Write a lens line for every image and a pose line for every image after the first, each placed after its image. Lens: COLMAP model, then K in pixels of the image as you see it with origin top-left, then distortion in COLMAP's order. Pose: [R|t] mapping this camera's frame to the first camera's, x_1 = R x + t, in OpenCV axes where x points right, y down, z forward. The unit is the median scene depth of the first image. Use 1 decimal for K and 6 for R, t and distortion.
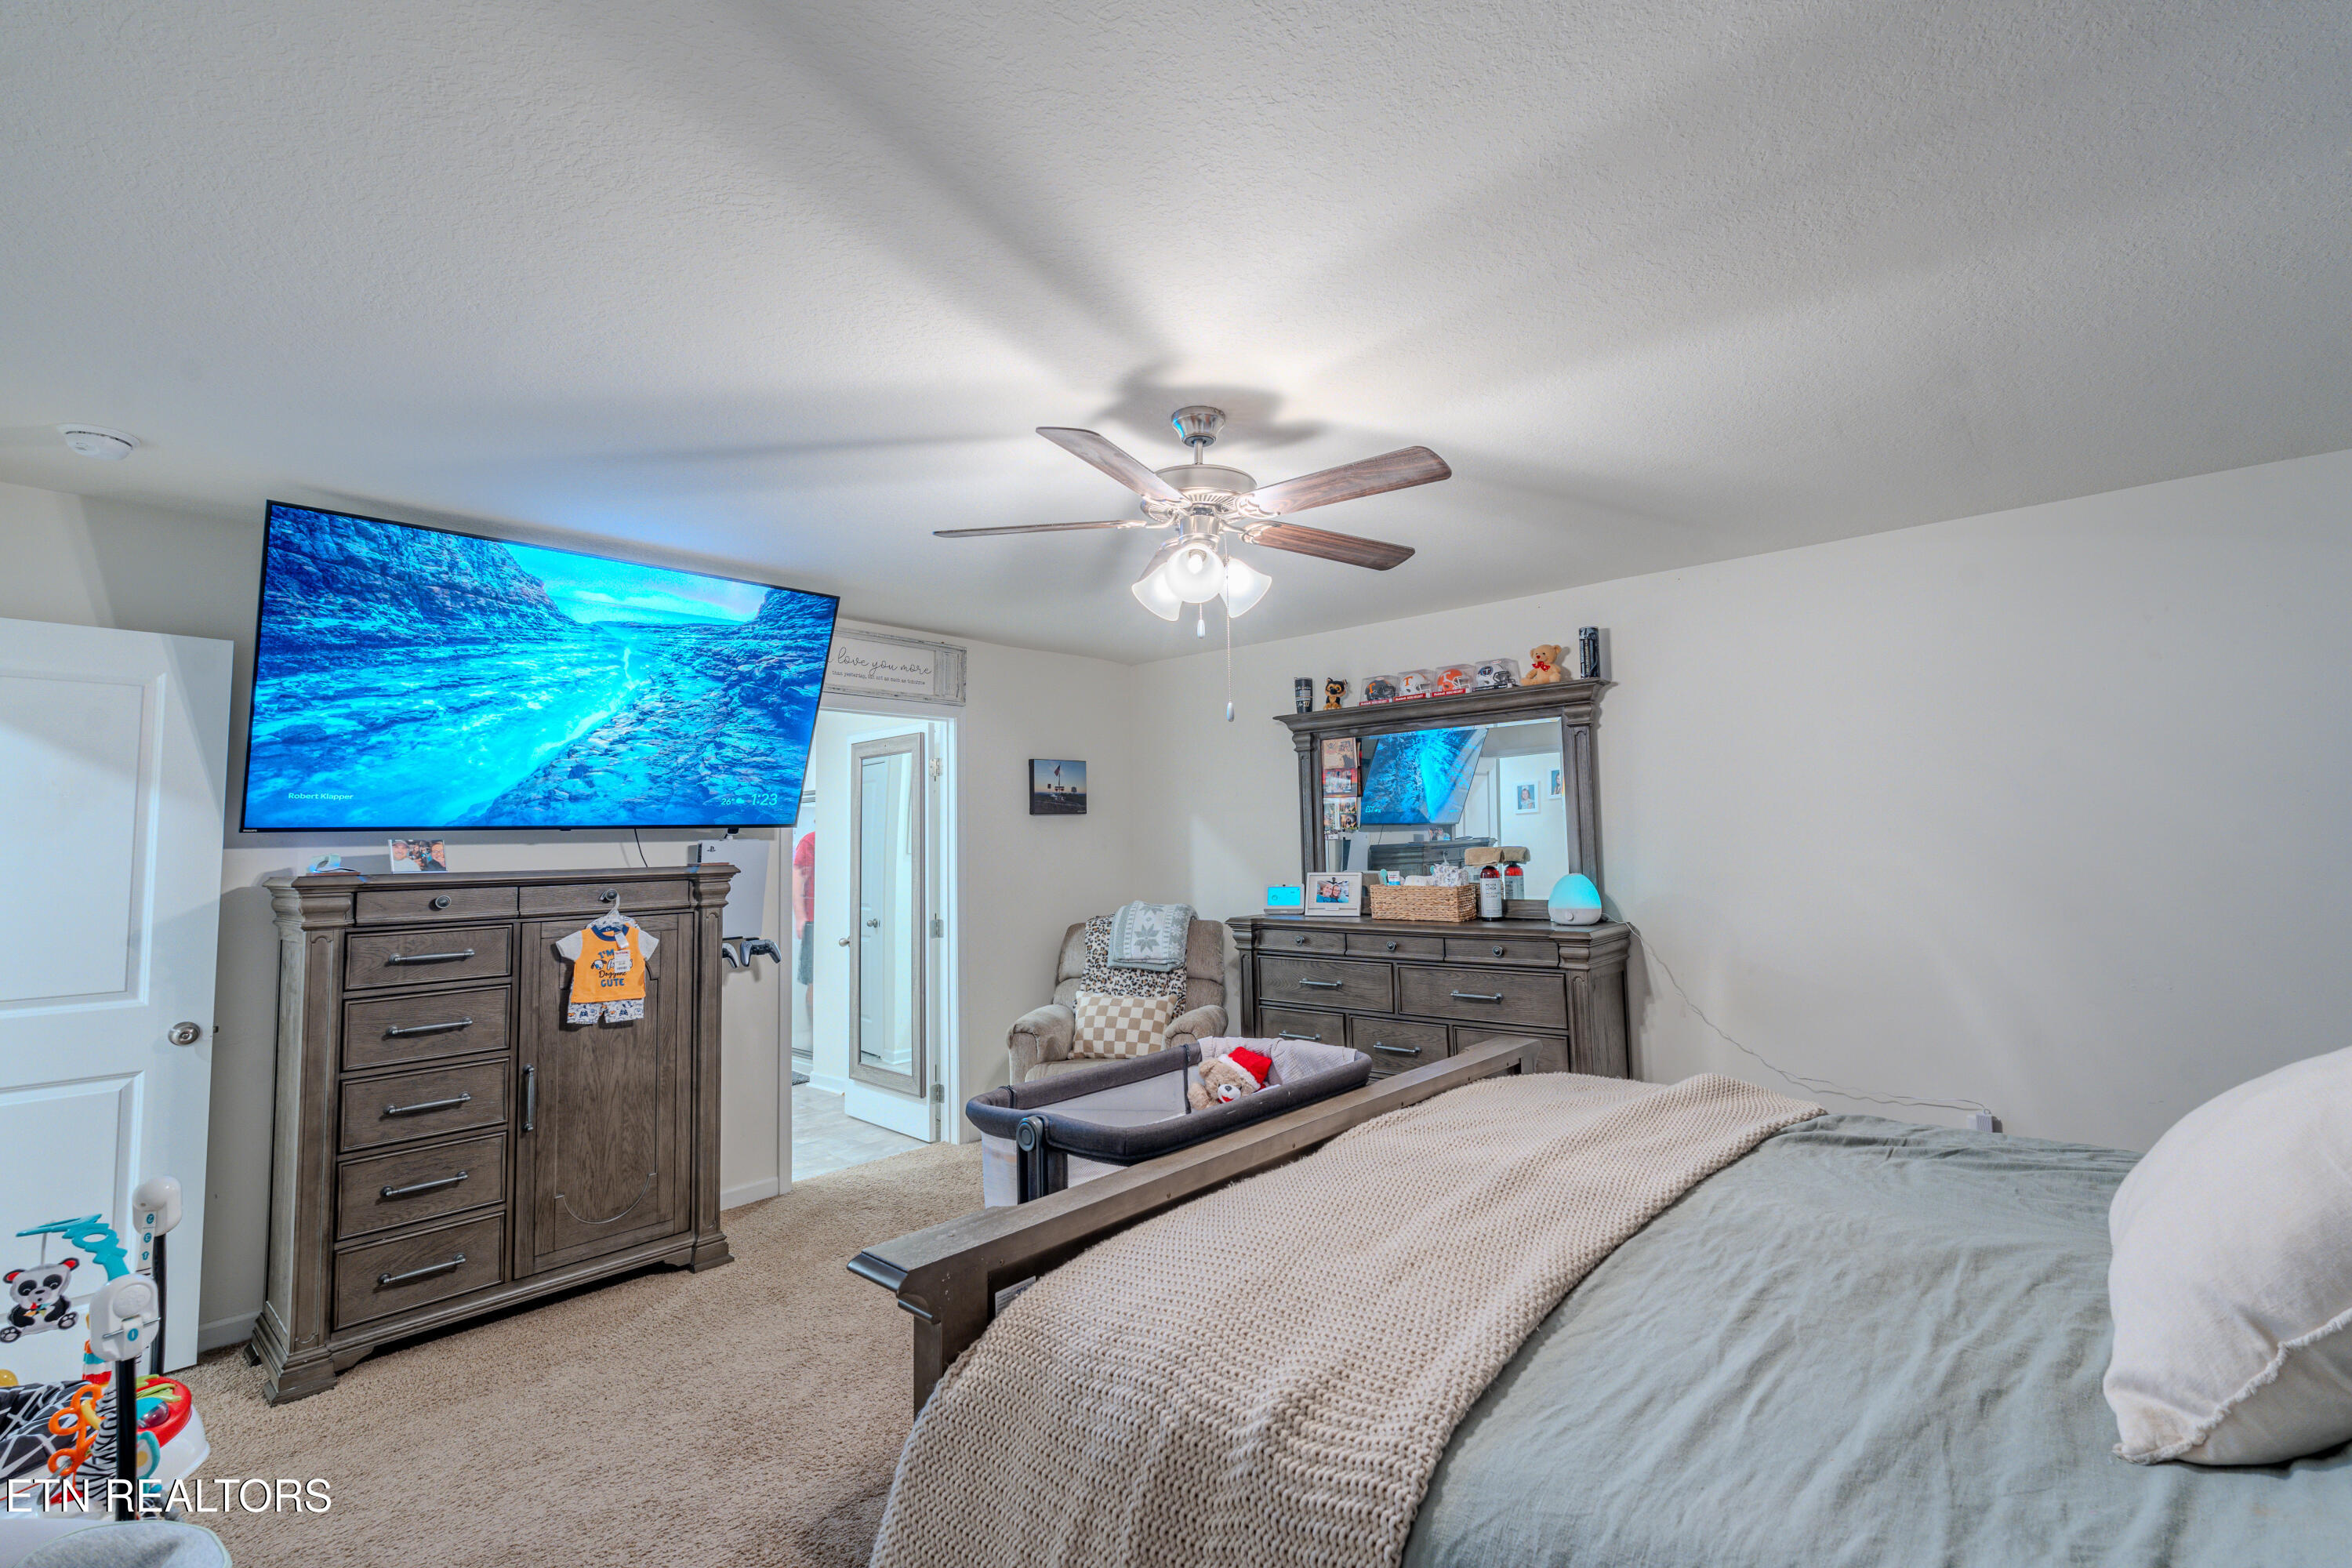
lens RADIAL K [[1031.8, 0, 1176.0], [0, 1031.8, 784.0], [0, 0, 1]] dist [-0.002142, -0.000120]
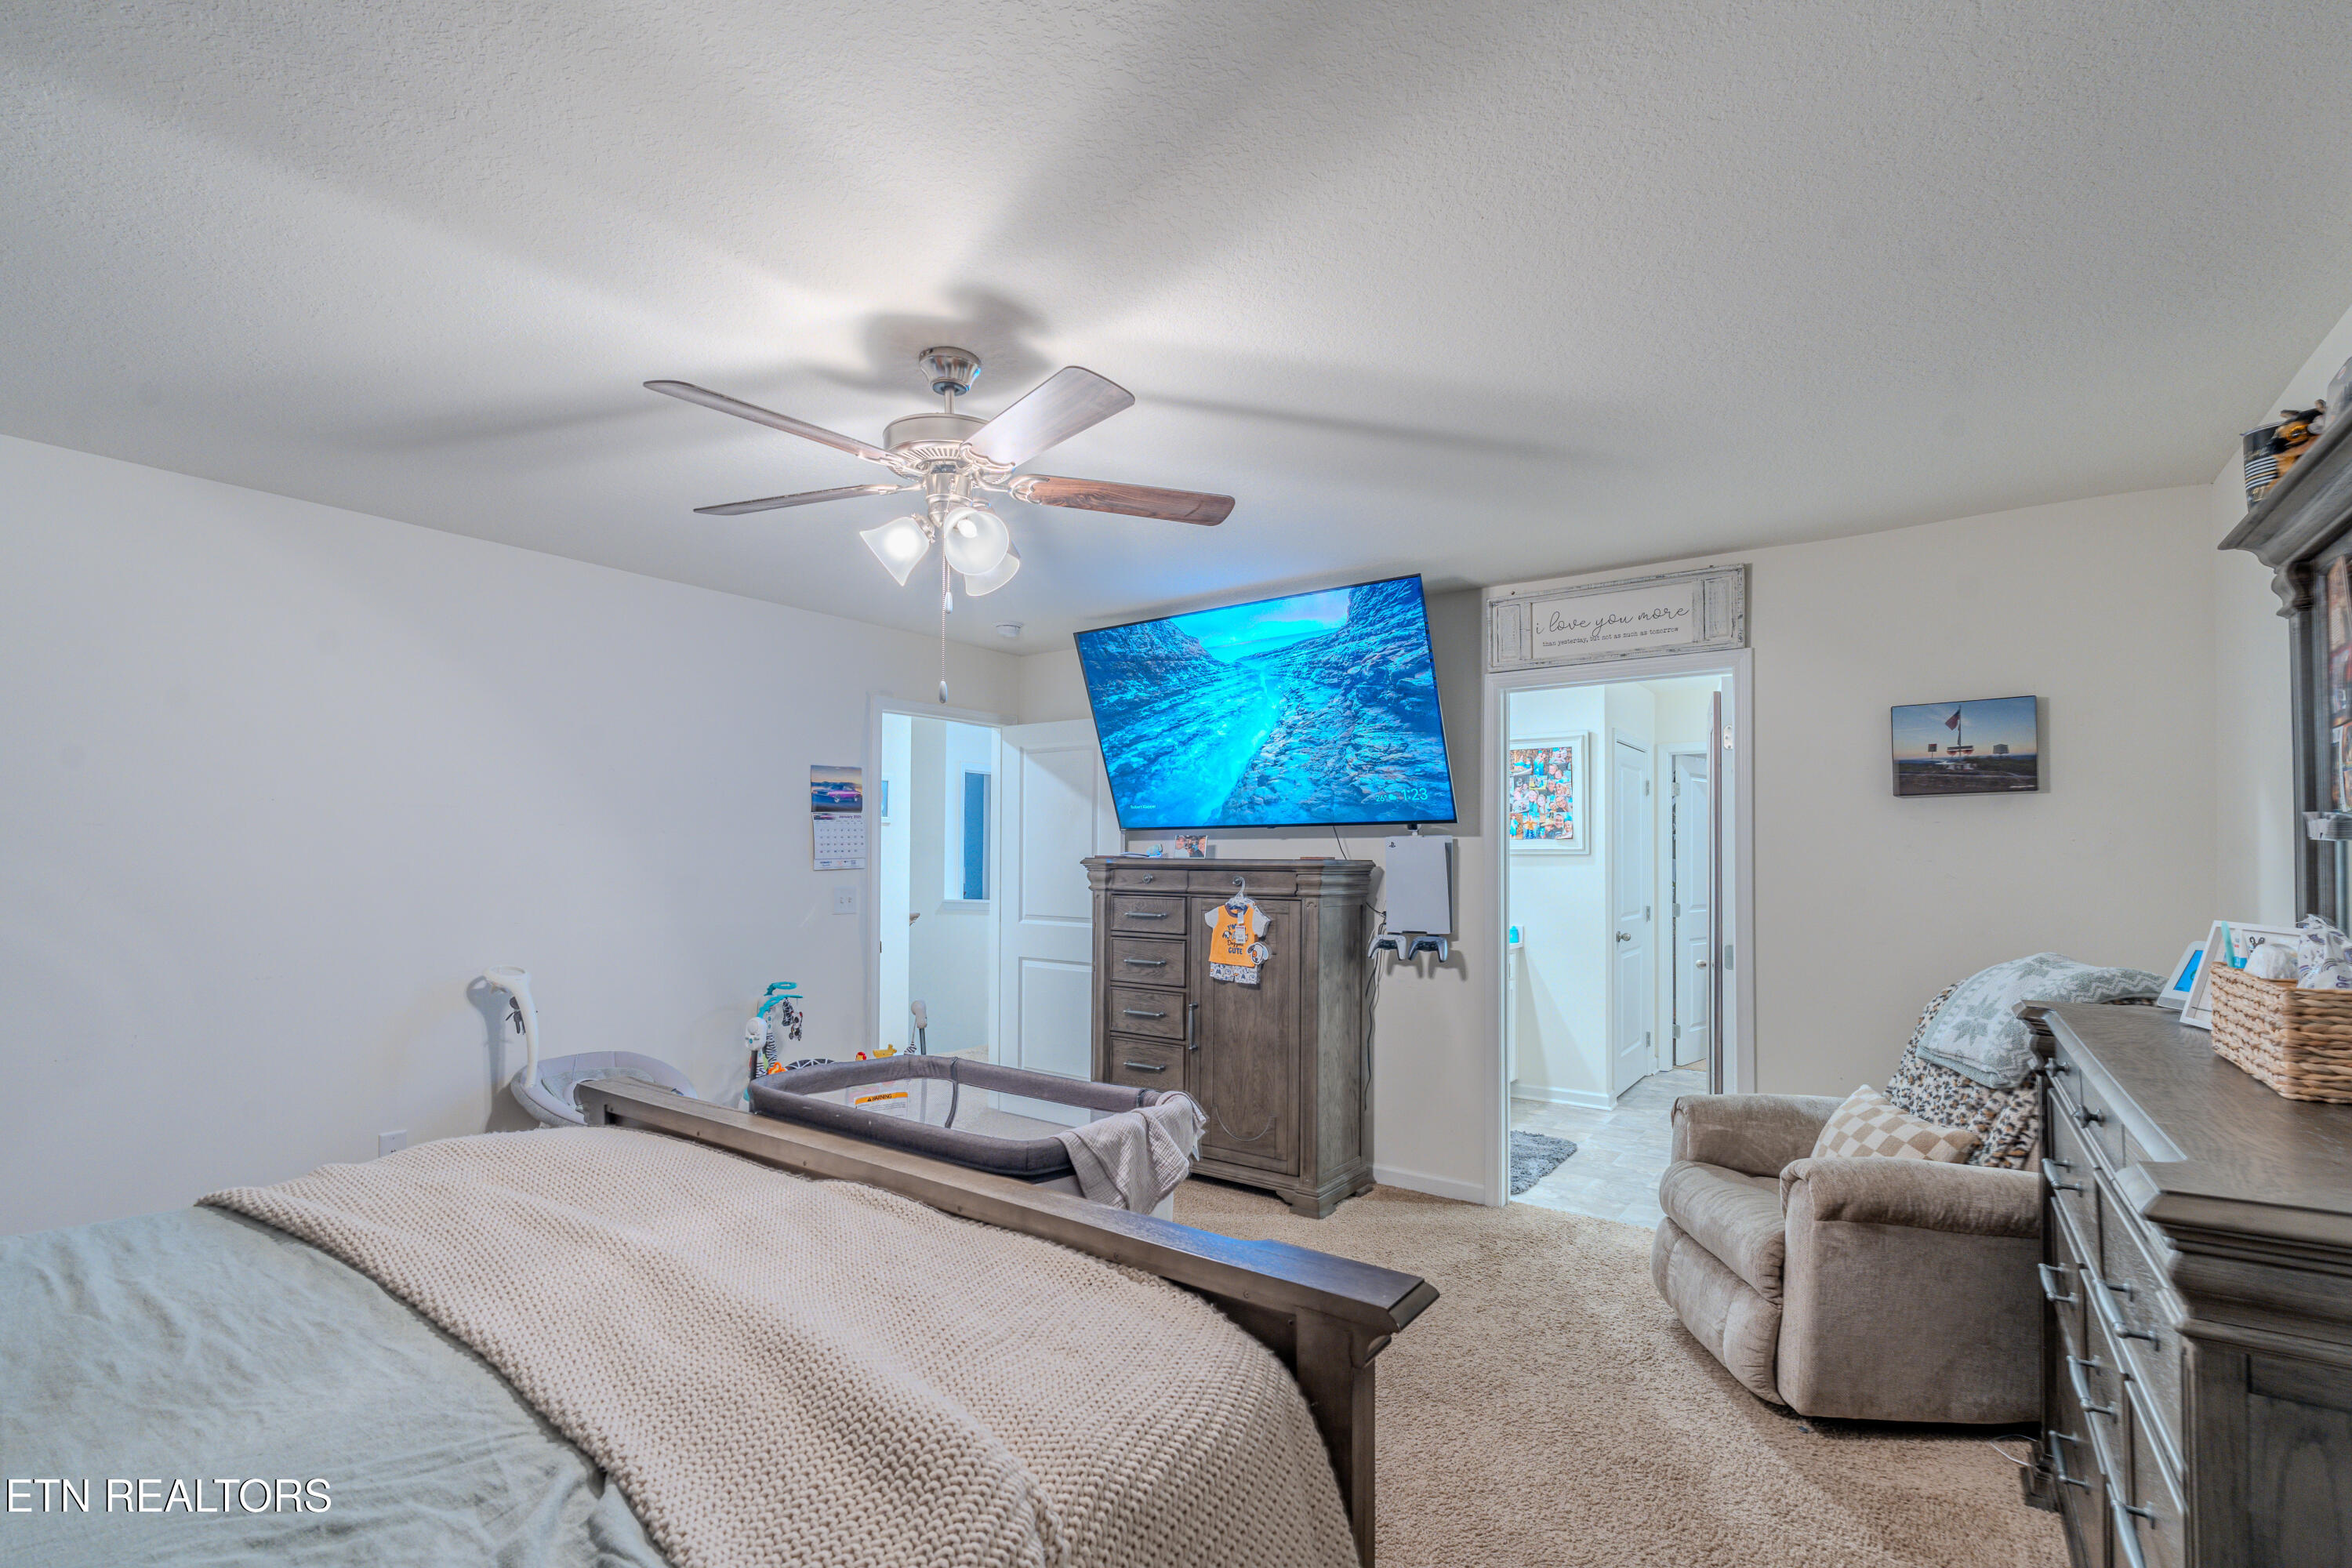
lens RADIAL K [[1051.1, 0, 1178.1], [0, 1051.1, 849.7], [0, 0, 1]] dist [-0.001399, -0.000121]
pose [[0.115522, 0.015641, -0.993182, 0.662929], [0.052450, 0.998385, 0.021823, 0.037837], [0.991919, -0.054614, 0.114515, 0.749997]]
